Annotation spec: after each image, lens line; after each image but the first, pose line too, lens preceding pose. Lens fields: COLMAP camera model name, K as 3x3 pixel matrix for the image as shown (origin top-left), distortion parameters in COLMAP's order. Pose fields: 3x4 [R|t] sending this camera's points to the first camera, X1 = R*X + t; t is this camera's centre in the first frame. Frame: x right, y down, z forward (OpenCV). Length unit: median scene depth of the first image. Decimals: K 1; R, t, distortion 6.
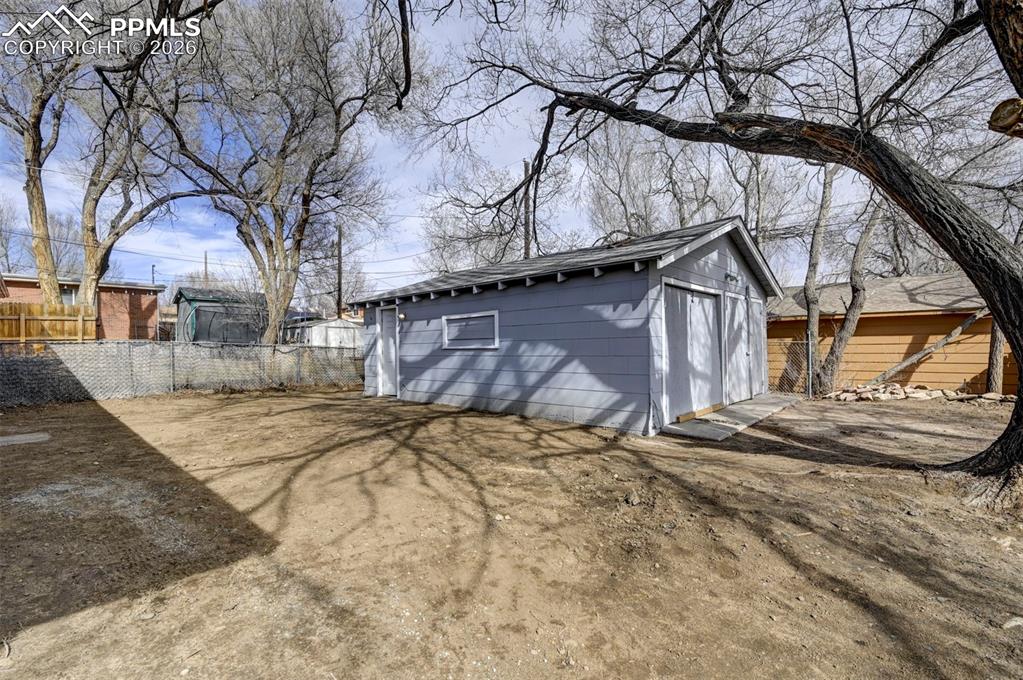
lens RADIAL K [[456.6, 0, 502.4], [0, 456.6, 340.1], [0, 0, 1]] dist [-0.001011, -0.000639]
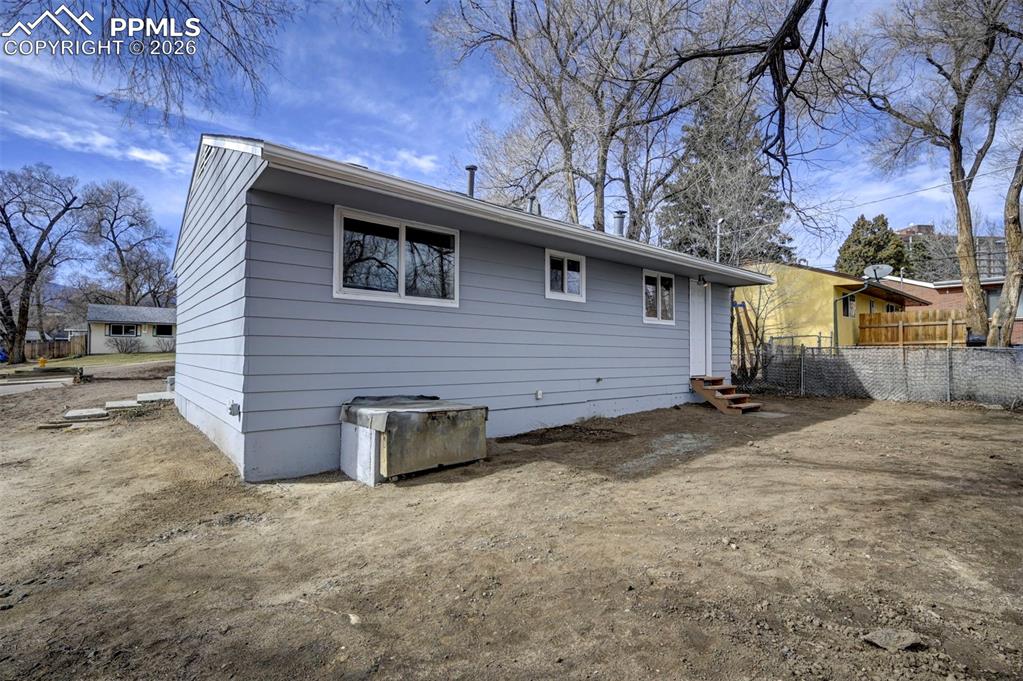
lens RADIAL K [[468.9, 0, 505.0], [0, 468.9, 341.8], [0, 0, 1]] dist [0.000810, 0.000306]
pose [[-0.116456, -0.006144, -0.993177, 0.360836], [0.009117, 0.999932, -0.007254, -0.009420], [0.993154, -0.009900, -0.116392, 0.228631]]
